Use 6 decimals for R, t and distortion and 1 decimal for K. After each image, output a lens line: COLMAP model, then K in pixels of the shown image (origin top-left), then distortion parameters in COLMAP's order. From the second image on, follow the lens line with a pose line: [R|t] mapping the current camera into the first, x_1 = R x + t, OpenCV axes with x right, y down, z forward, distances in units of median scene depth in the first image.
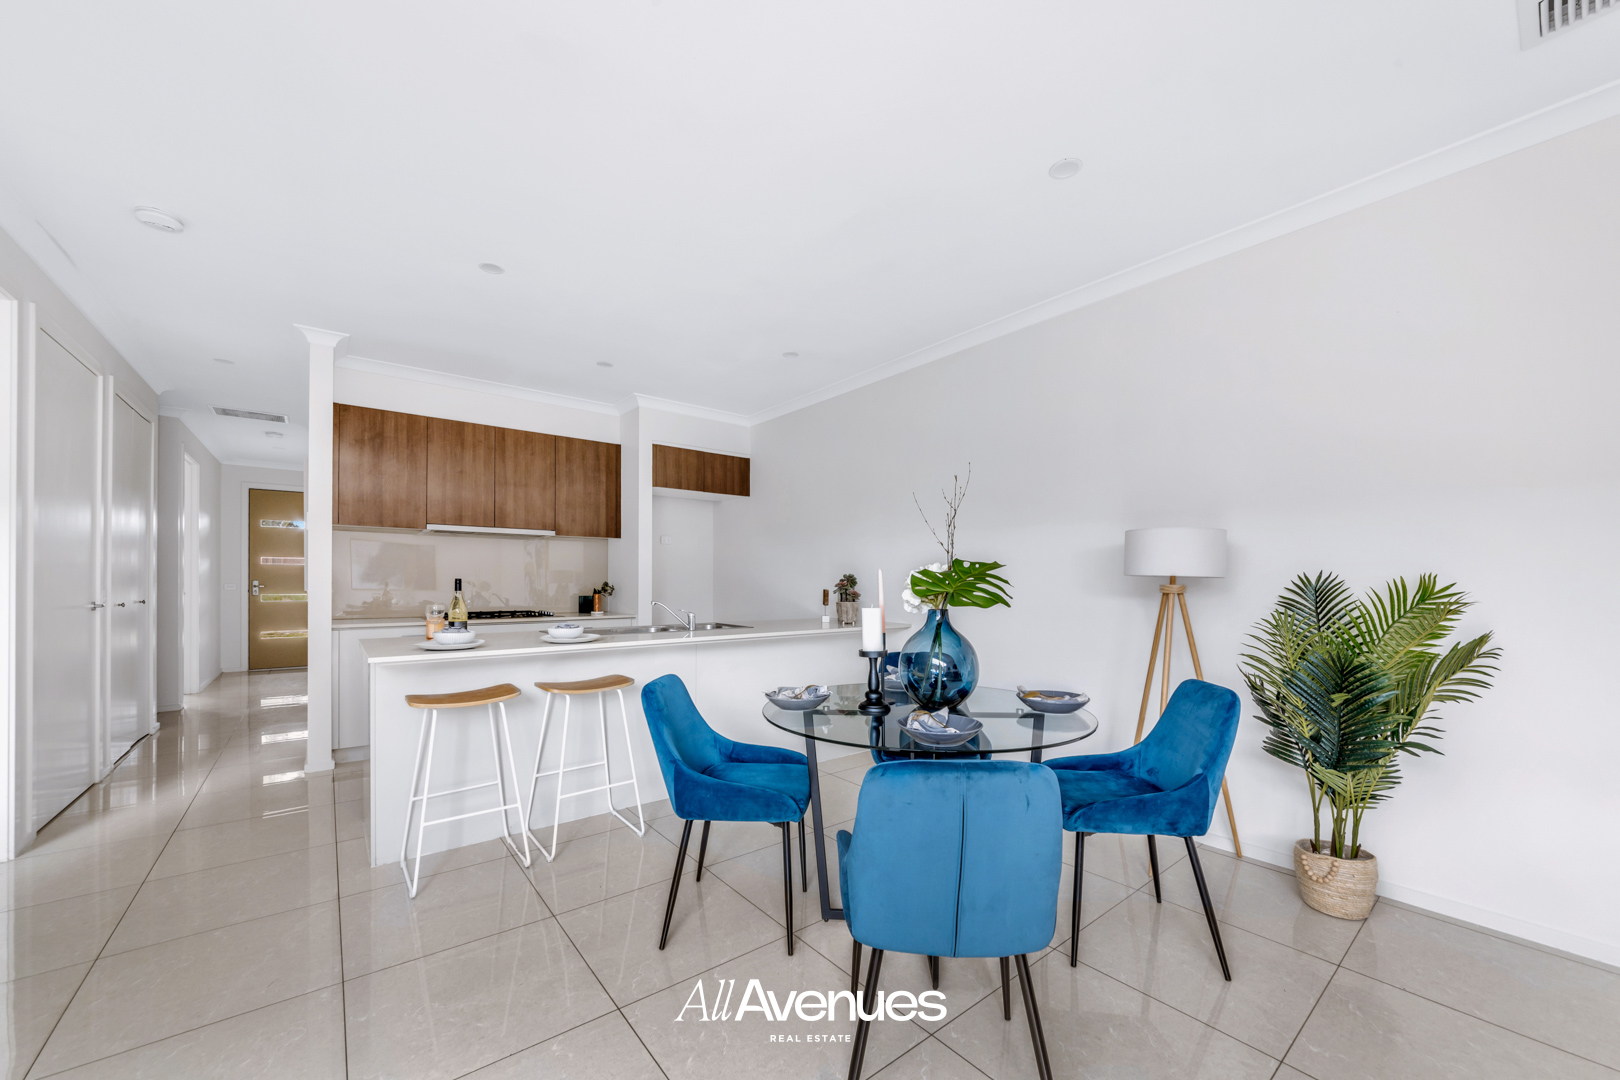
lens RADIAL K [[608.9, 0, 811.9], [0, 608.9, 583.0], [0, 0, 1]] dist [-0.002039, -0.000330]
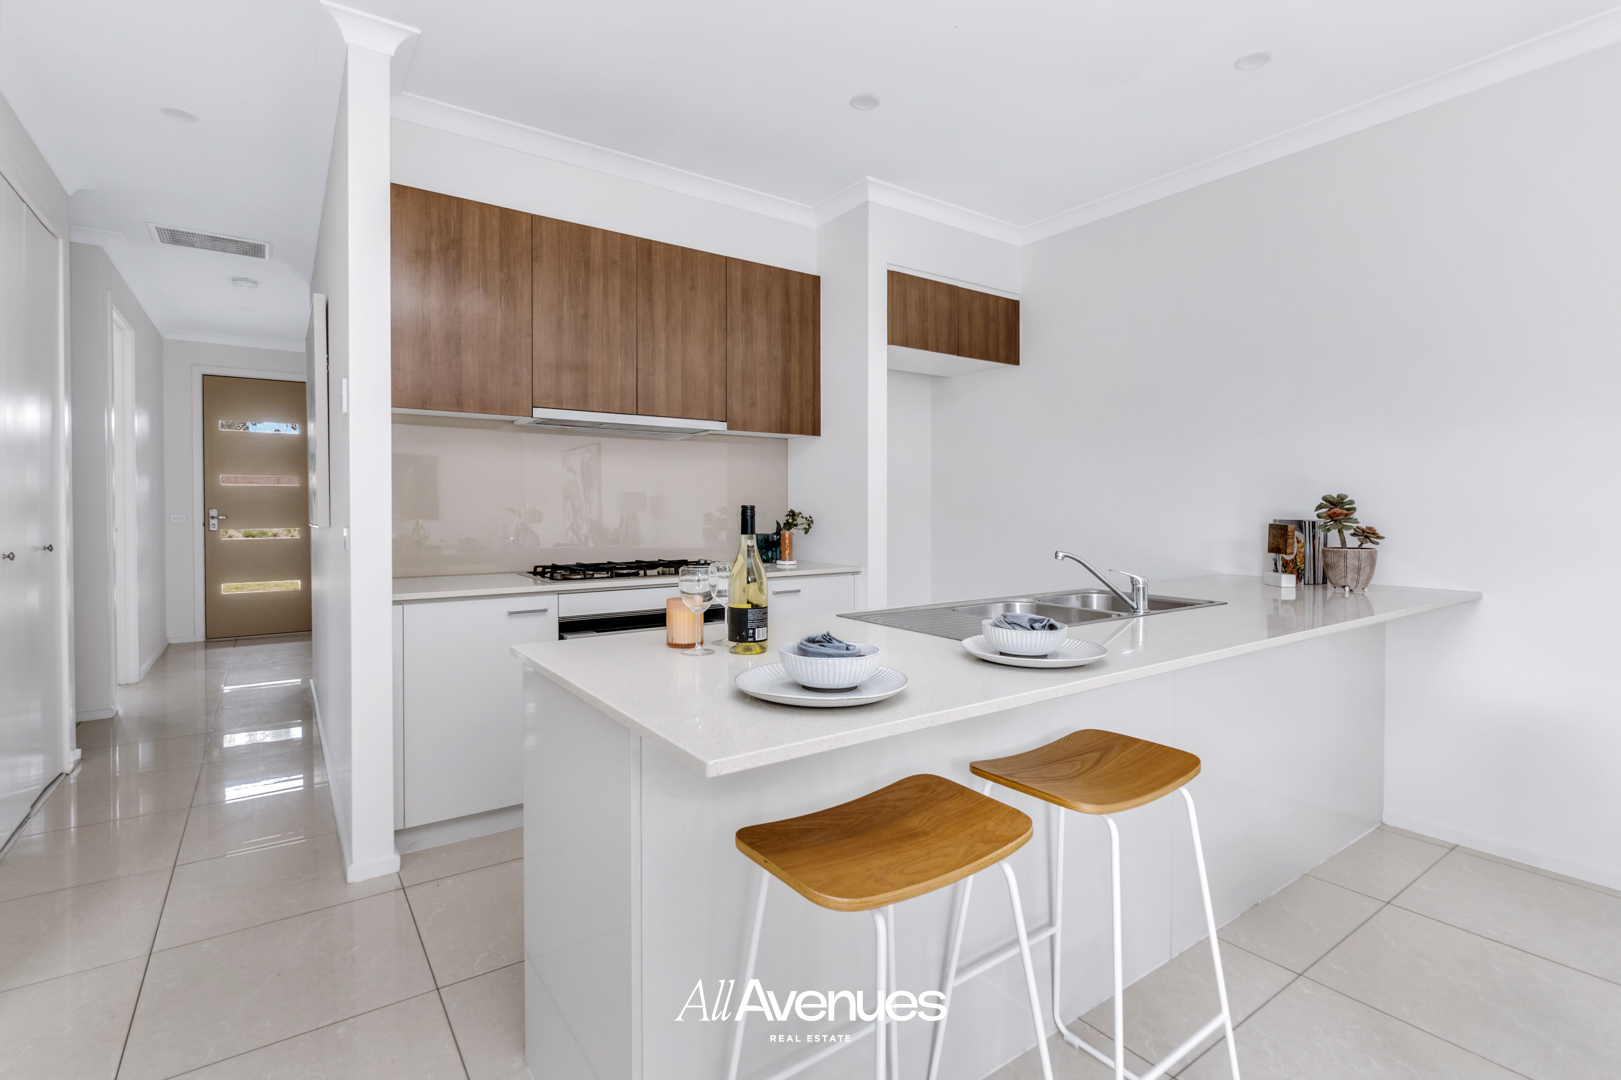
lens RADIAL K [[758.7, 0, 809.4], [0, 758.7, 519.1], [0, 0, 1]] dist [0.005149, 0.000660]
pose [[0.998285, -0.002417, -0.058499, -0.295824], [0.003150, 0.999918, 0.012426, -0.002269], [0.058464, -0.012589, 0.998210, 0.277717]]
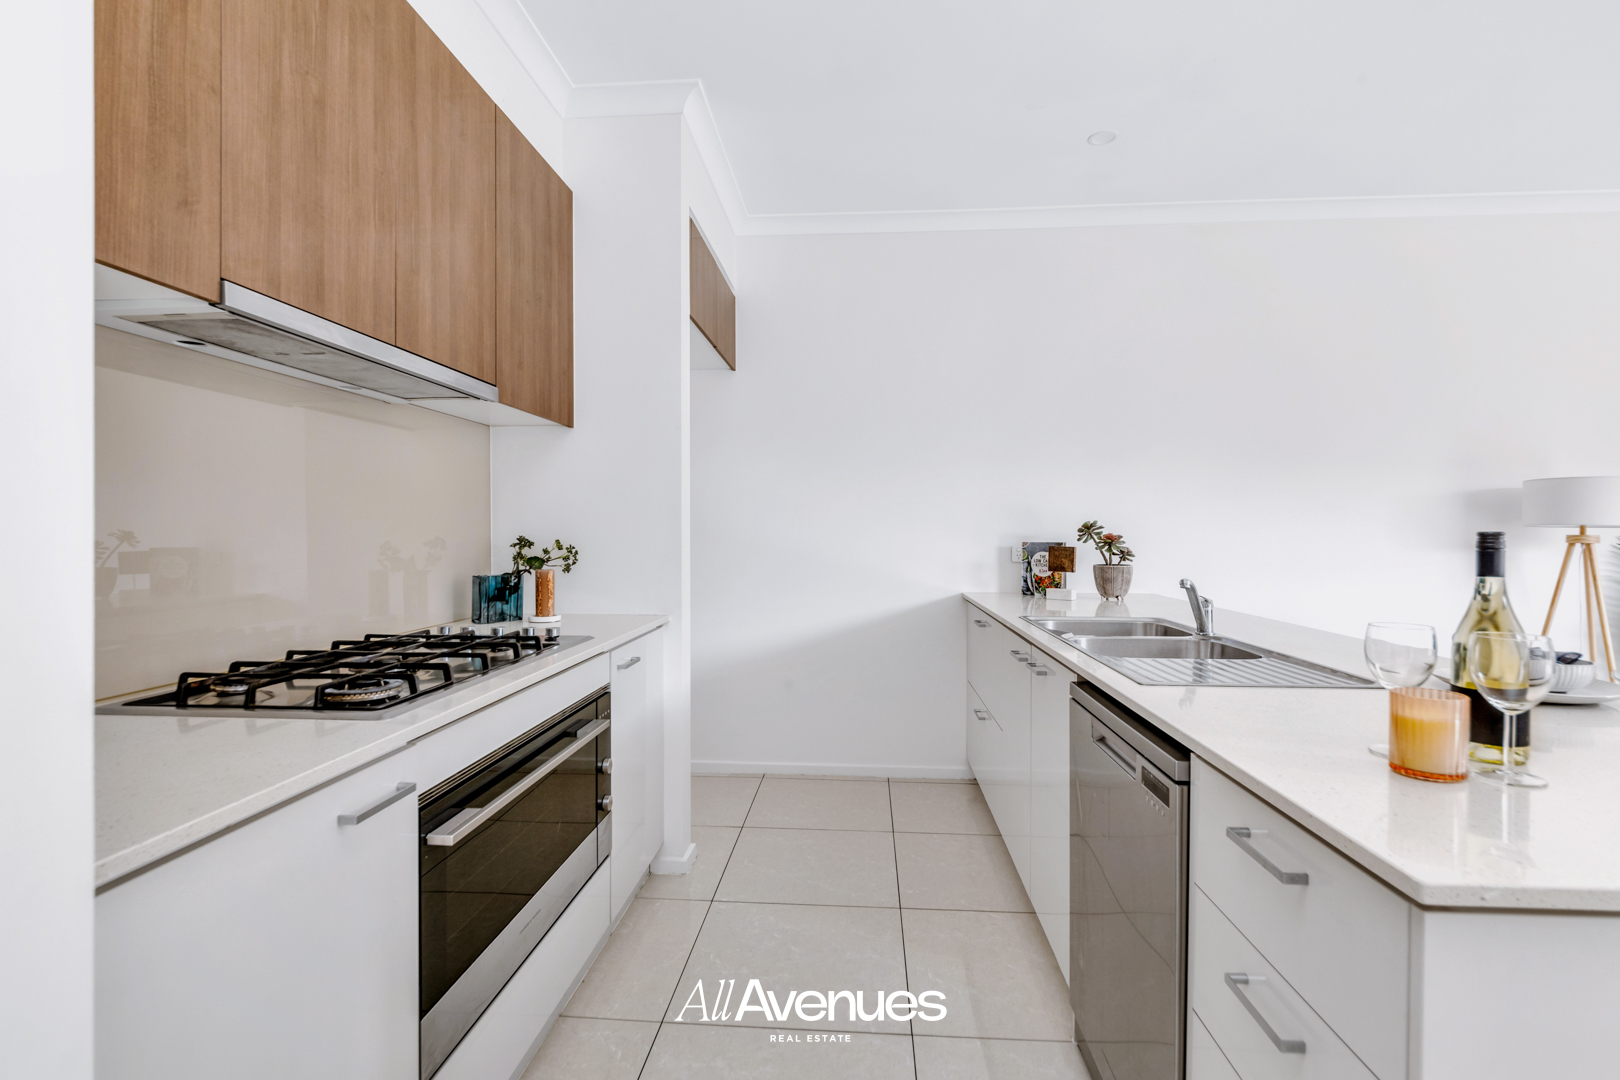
lens RADIAL K [[755.0, 0, 810.0], [0, 755.0, 540.0], [0, 0, 1]] dist [-0.002230, -0.000304]
pose [[0.681877, -0.012874, 0.731353, -0.600030], [0.005709, 0.999908, 0.012279, -0.005279], [-0.731444, -0.004197, 0.681888, 0.576116]]
